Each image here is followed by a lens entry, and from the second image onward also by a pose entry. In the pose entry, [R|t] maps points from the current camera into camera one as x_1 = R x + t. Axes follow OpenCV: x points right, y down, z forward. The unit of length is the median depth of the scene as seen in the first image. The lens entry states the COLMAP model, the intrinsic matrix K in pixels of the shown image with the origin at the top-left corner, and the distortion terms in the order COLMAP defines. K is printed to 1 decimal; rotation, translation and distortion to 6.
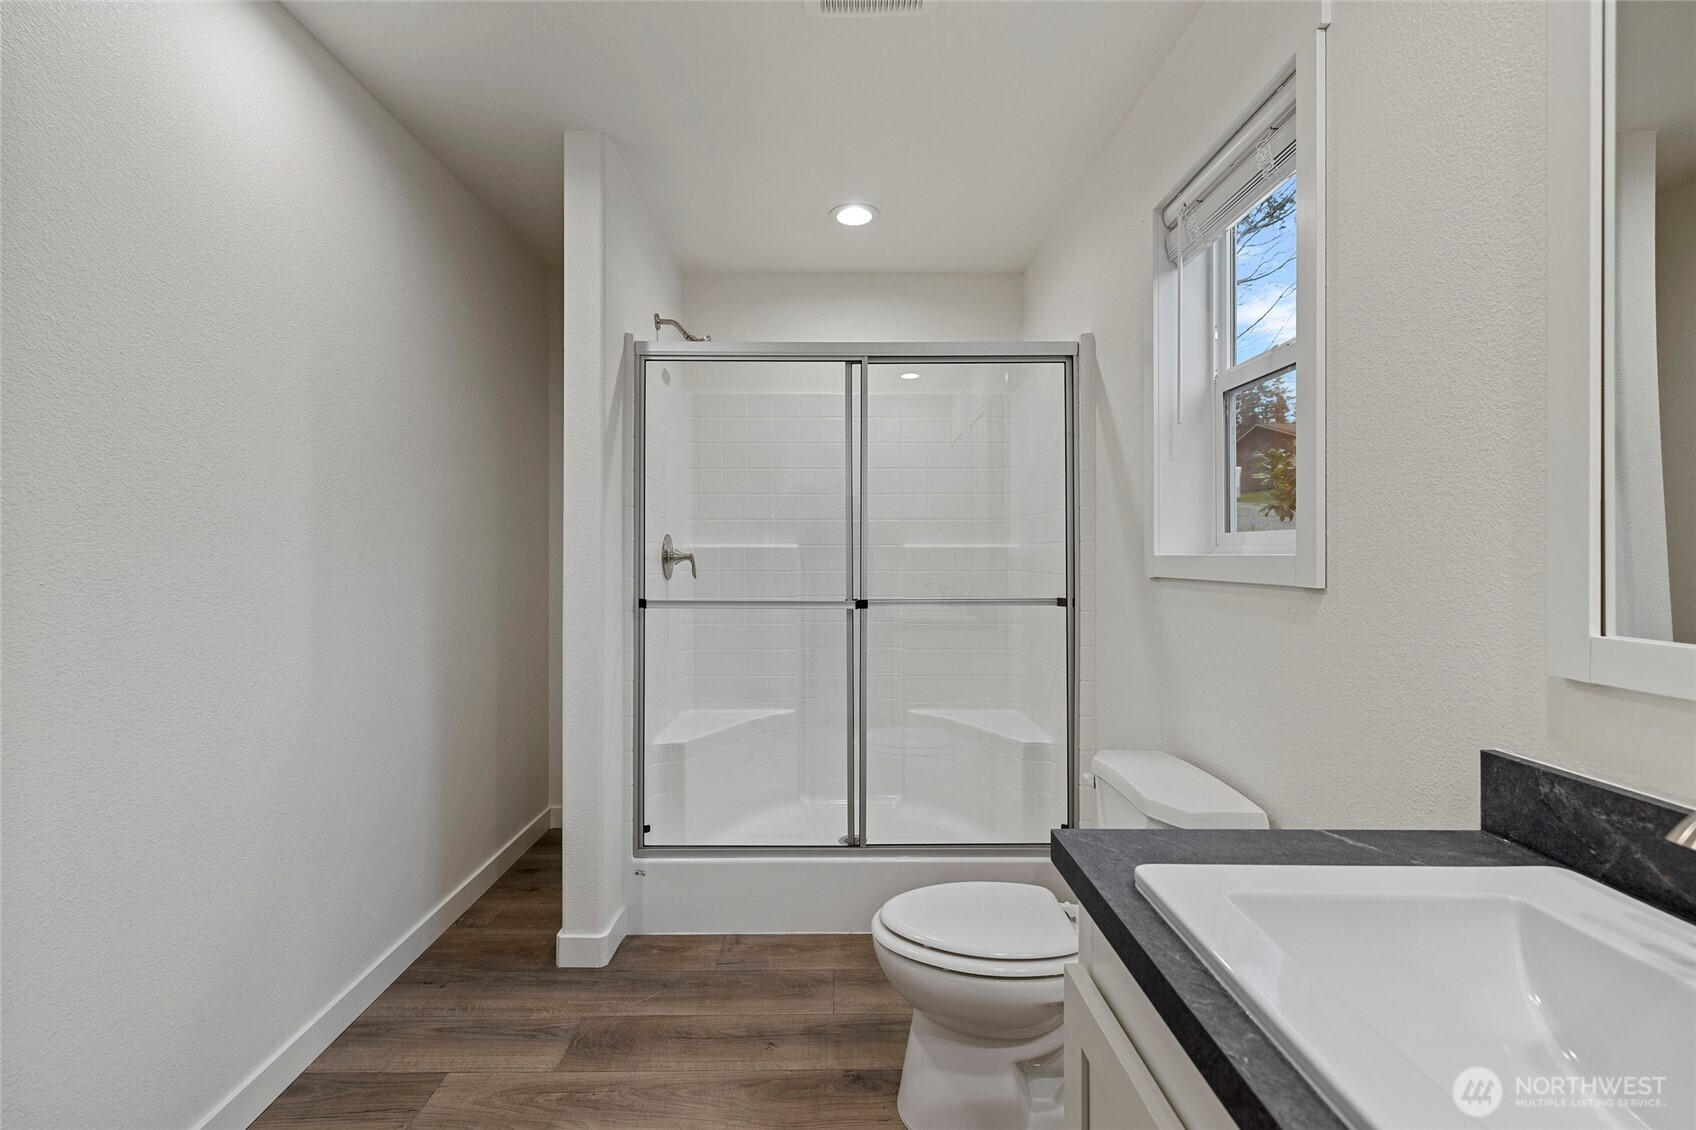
lens RADIAL K [[730.1, 0, 855.2], [0, 730.1, 555.7], [0, 0, 1]] dist [-0.000353, -0.000079]
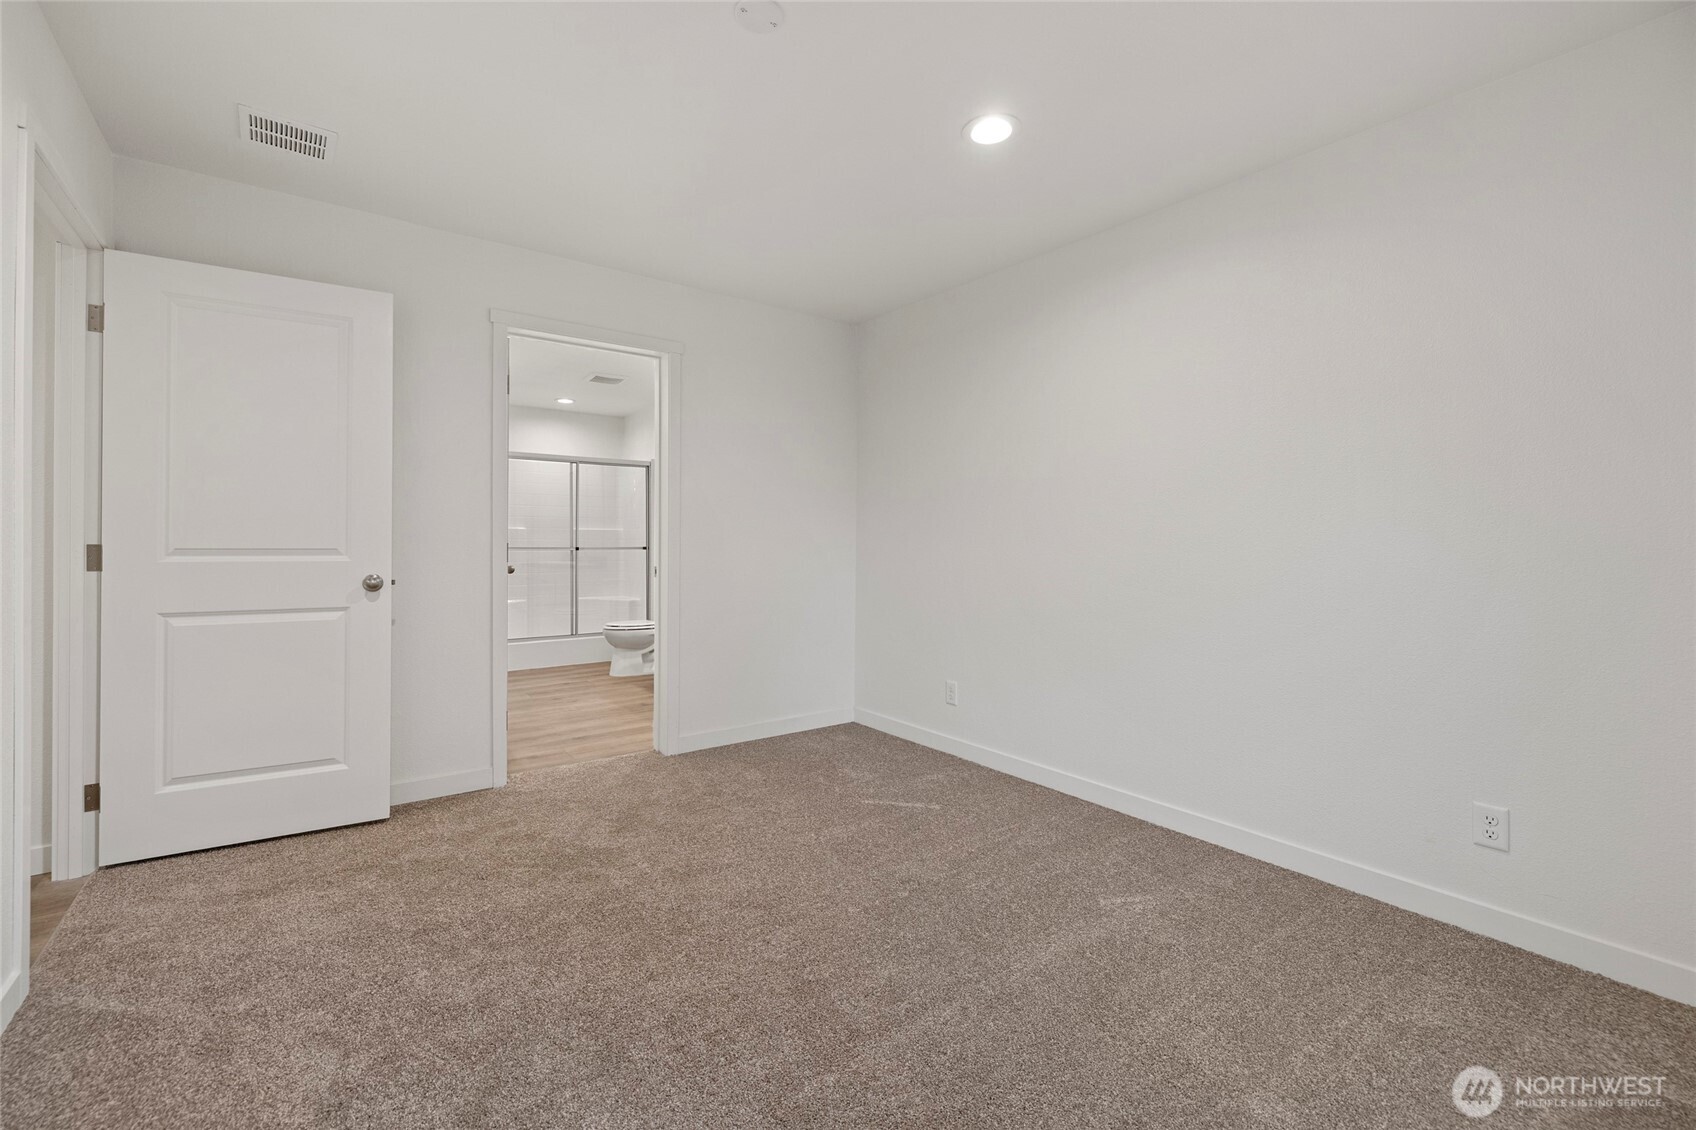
lens RADIAL K [[730.1, 0, 849.3], [0, 730.1, 548.6], [0, 0, 1]] dist [-0.000353, -0.000079]
pose [[0.809637, -0.002905, 0.586924, -0.774876], [-0.001353, 0.999976, 0.006816, 0.045778], [-0.586929, -0.006313, 0.809614, -1.863175]]
